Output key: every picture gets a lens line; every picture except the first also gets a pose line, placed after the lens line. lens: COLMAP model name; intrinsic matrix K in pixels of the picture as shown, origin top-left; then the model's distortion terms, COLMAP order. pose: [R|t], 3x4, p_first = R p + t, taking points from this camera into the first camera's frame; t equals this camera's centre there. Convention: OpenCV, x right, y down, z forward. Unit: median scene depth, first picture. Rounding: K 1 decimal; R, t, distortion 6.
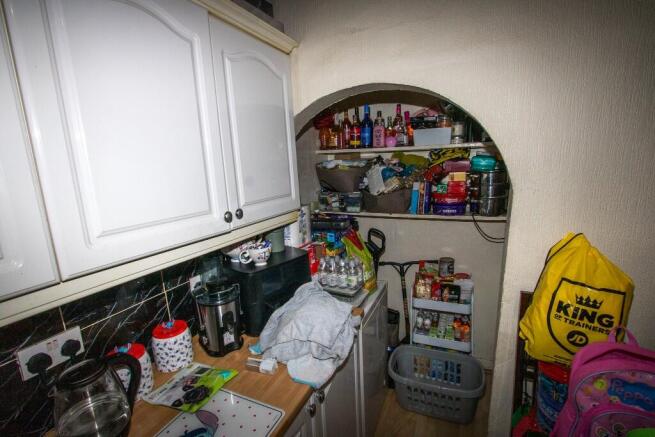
lens RADIAL K [[304.8, 0, 328.8], [0, 304.8, 219.3], [0, 0, 1]] dist [-0.003250, 0.000585]
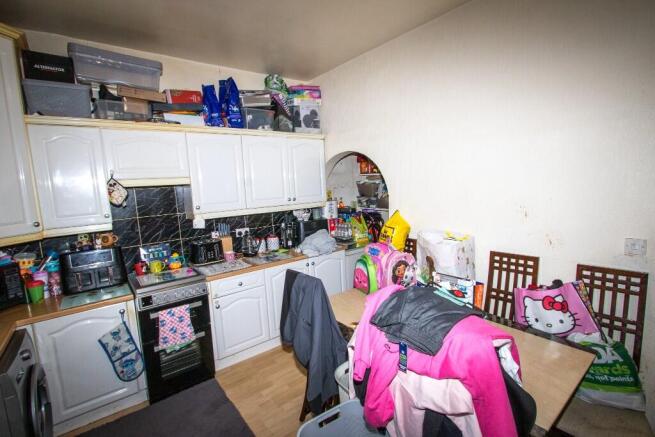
lens RADIAL K [[304.8, 0, 332.0], [0, 304.8, 218.2], [0, 0, 1]] dist [-0.003250, 0.000585]
pose [[0.882510, 0.068586, -0.465266, 1.249415], [-0.088873, 0.995805, -0.021779, 0.173735], [0.461821, 0.060570, 0.884903, -1.270654]]
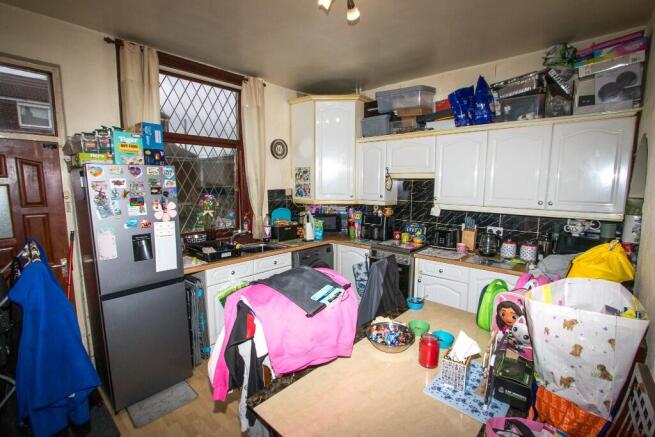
lens RADIAL K [[304.8, 0, 330.6], [0, 304.8, 219.3], [0, 0, 1]] dist [-0.003250, 0.000585]
pose [[-0.307207, 0.168866, -0.936541, 2.105348], [-0.170532, 0.958432, 0.228752, -0.128738], [0.936239, 0.229984, -0.265640, 0.070257]]
